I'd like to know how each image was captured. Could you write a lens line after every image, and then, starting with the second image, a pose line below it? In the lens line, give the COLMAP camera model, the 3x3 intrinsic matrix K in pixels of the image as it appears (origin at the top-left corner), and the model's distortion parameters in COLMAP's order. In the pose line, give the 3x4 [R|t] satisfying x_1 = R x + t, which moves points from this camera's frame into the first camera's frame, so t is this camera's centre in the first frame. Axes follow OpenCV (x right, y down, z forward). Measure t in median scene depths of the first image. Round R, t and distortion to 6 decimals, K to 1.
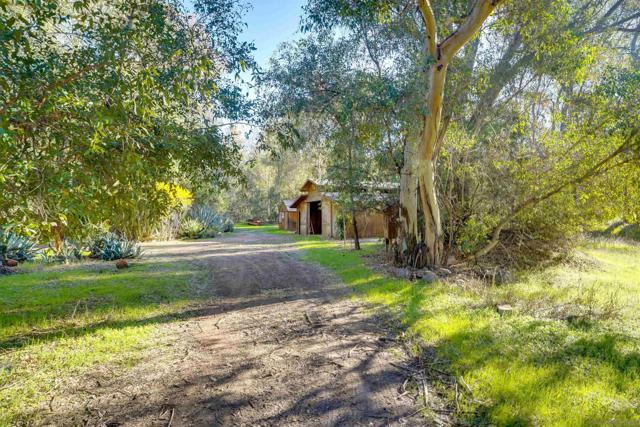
lens RADIAL K [[338.3, 0, 320.0], [0, 338.3, 213.5], [0, 0, 1]] dist [0.001438, 0.000133]
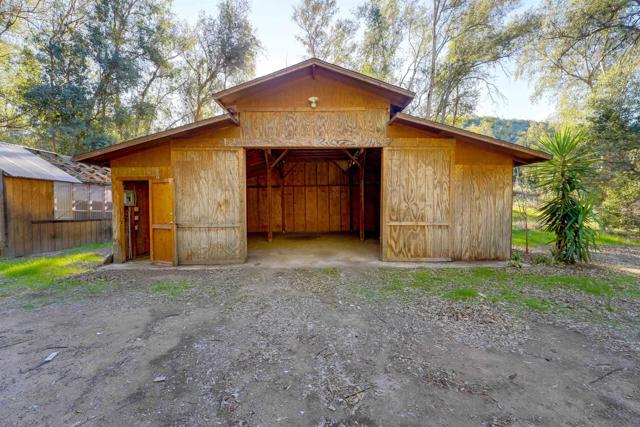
lens RADIAL K [[261.4, 0, 319.7], [0, 261.4, 214.5], [0, 0, 1]] dist [-0.031146, 0.004699]
pose [[0.366862, -0.031360, 0.929747, -0.291783], [-0.014660, 0.999113, 0.039484, 0.016882], [-0.930160, -0.028115, 0.366076, 1.170913]]
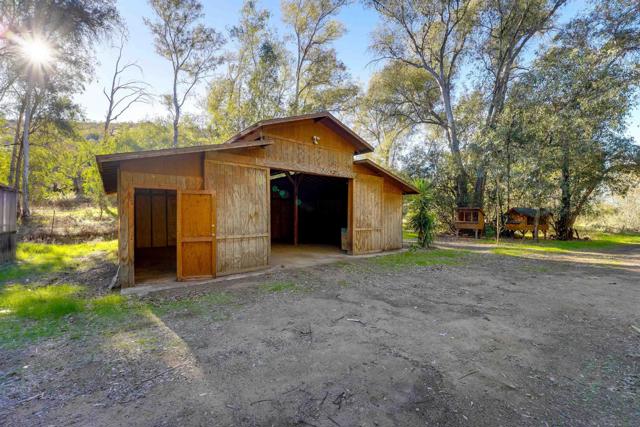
lens RADIAL K [[261.4, 0, 319.7], [0, 261.4, 214.5], [0, 0, 1]] dist [-0.031146, 0.004699]
pose [[-0.298951, 0.003116, 0.954263, -0.392994], [-0.020143, 0.999751, -0.009575, 0.017604], [-0.954056, -0.022084, -0.298814, 1.395569]]
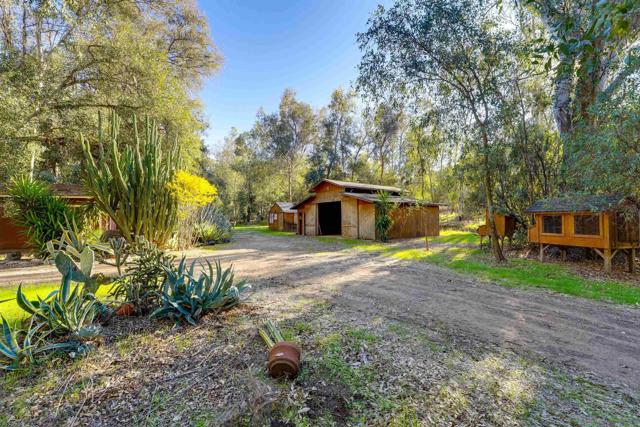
lens RADIAL K [[261.4, 0, 319.7], [0, 261.4, 214.5], [0, 0, 1]] dist [-0.031146, 0.004699]
pose [[0.972056, 0.001360, 0.234745, -0.281947], [-0.000675, 0.999995, -0.002996, 0.002338], [-0.234748, 0.002754, 0.972052, 0.342414]]
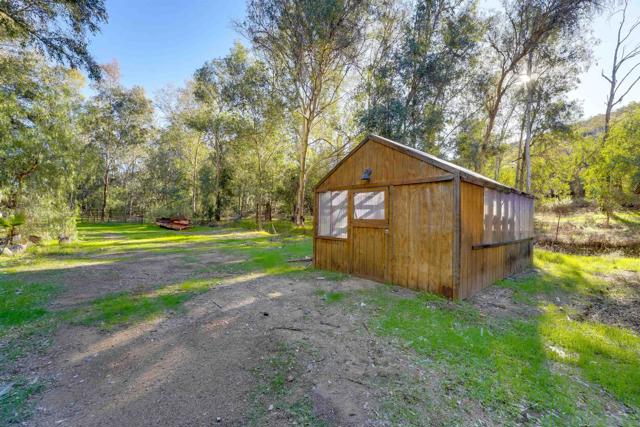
lens RADIAL K [[261.4, 0, 319.7], [0, 261.4, 214.5], [0, 0, 1]] dist [-0.031146, 0.004699]
pose [[0.939552, 0.014810, 0.342085, -0.325722], [-0.016772, 0.999855, 0.002779, 0.017909], [-0.341994, -0.008348, 0.939665, 1.467948]]
